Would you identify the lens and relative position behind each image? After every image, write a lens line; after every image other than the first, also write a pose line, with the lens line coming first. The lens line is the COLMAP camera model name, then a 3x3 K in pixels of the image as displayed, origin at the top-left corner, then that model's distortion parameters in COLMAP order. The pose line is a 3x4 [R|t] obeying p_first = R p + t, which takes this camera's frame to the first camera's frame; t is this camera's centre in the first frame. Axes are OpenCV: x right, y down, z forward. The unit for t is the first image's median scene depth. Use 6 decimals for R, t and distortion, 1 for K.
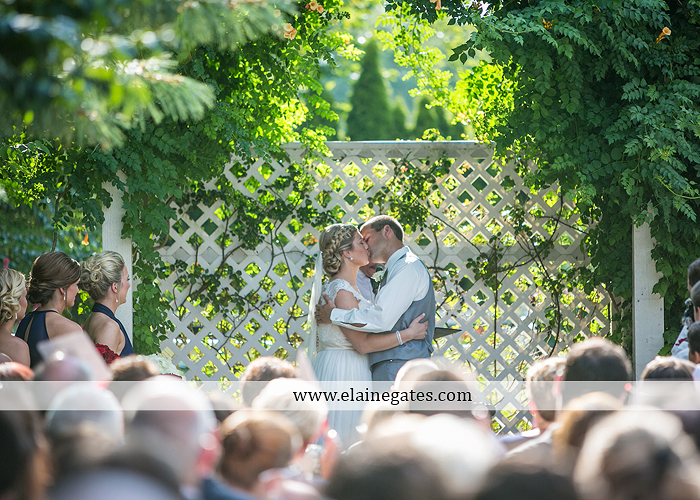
lens RADIAL K [[4180.9, 0, 350.7], [0, 4180.9, 253.8], [0, 0, 1]] dist [2.371291, 0.000000]
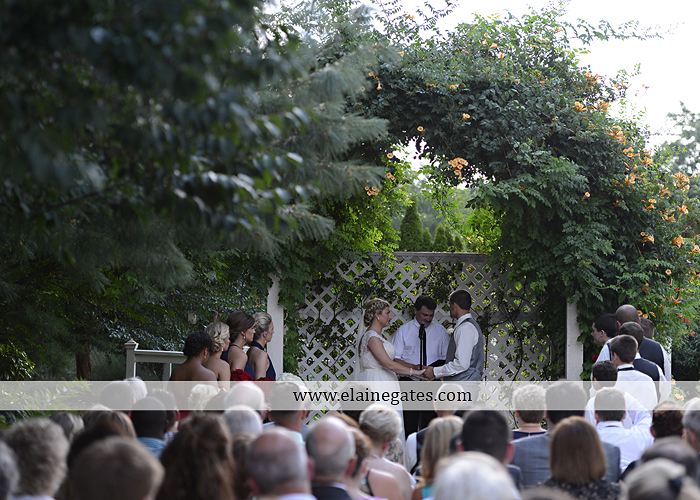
lens RADIAL K [[1974.4, 0, 351.4], [0, 1974.4, 249.0], [0, 0, 1]] dist [0.732727, 0.000000]
pose [[0.999666, 0.017794, -0.018737, -0.008007], [-0.018285, 0.999485, -0.026376, -0.005573], [0.018258, 0.026710, 0.999476, 0.161013]]
